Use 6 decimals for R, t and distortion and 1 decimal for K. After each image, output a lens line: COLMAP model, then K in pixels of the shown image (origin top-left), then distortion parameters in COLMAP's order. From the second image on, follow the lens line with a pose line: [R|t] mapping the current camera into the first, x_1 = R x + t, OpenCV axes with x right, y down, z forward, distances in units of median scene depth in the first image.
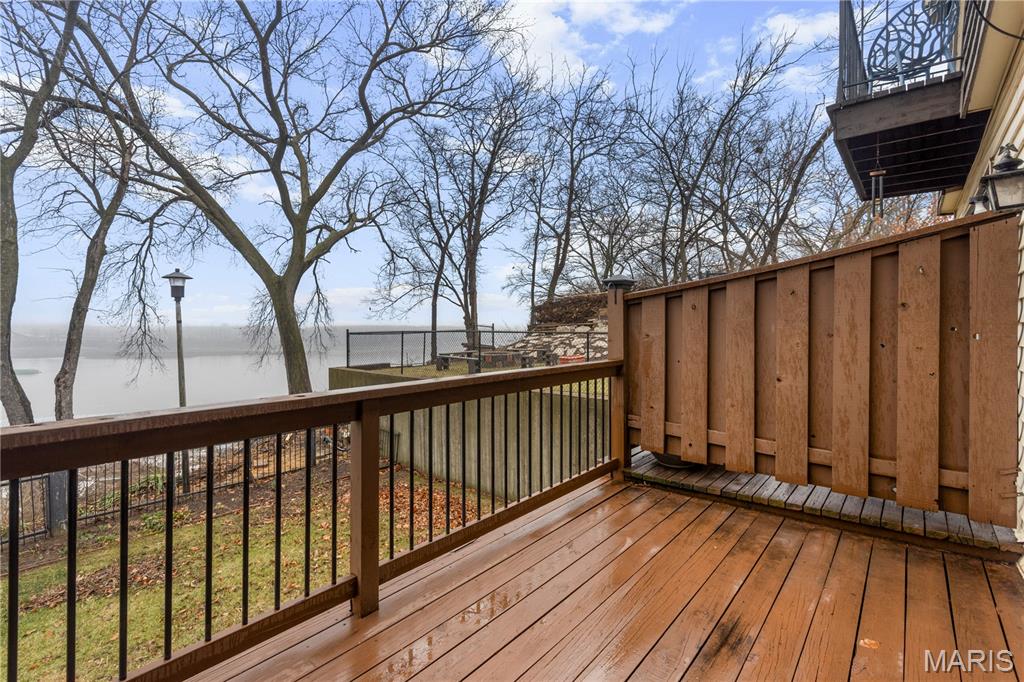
lens RADIAL K [[487.8, 0, 511.7], [0, 487.8, 326.0], [0, 0, 1]] dist [0.002004, 0.000415]
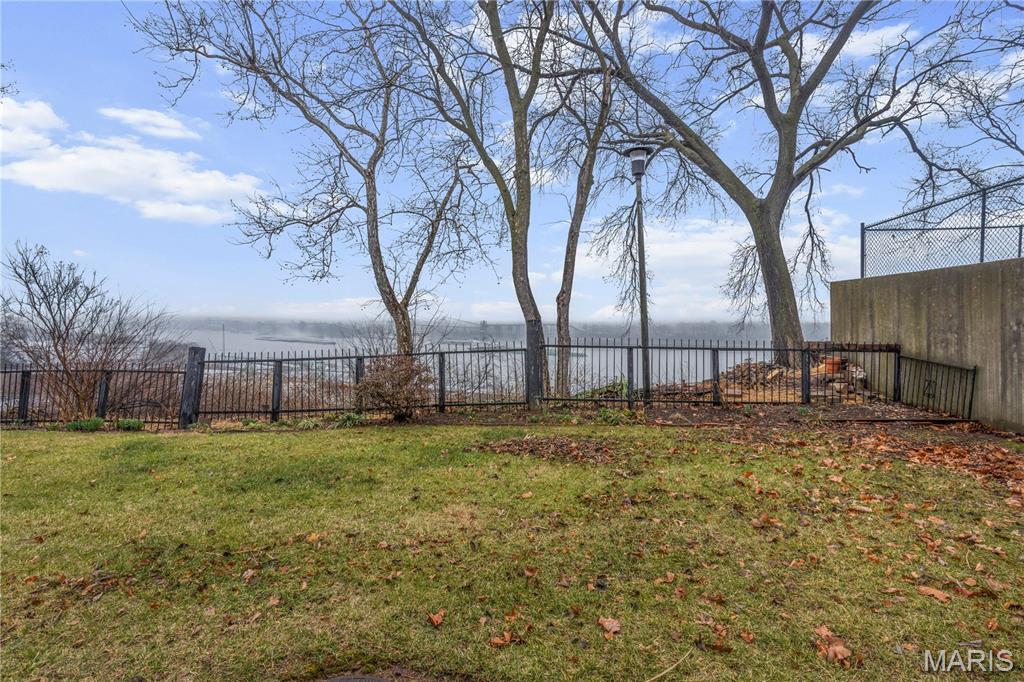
lens RADIAL K [[487.8, 0, 507.6], [0, 487.8, 335.1], [0, 0, 1]] dist [0.002004, 0.000415]
pose [[0.597007, 0.010451, -0.802168, -0.066830], [0.003780, 0.999867, 0.015839, 0.116530], [0.802227, -0.012488, 0.596888, 0.157866]]
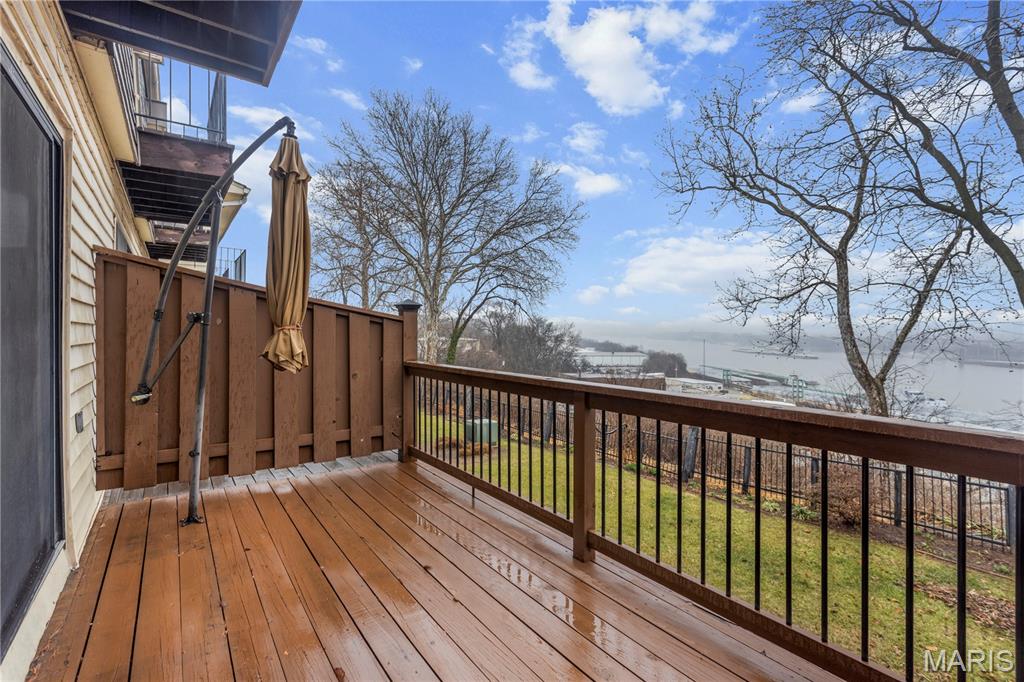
lens RADIAL K [[487.8, 0, 506.5], [0, 487.8, 332.6], [0, 0, 1]] dist [0.002004, 0.000415]
pose [[-0.267382, 0.006746, -0.963567, 0.109563], [-0.002180, 0.999969, 0.007606, -0.001157], [0.963588, 0.004134, -0.267359, 0.129667]]
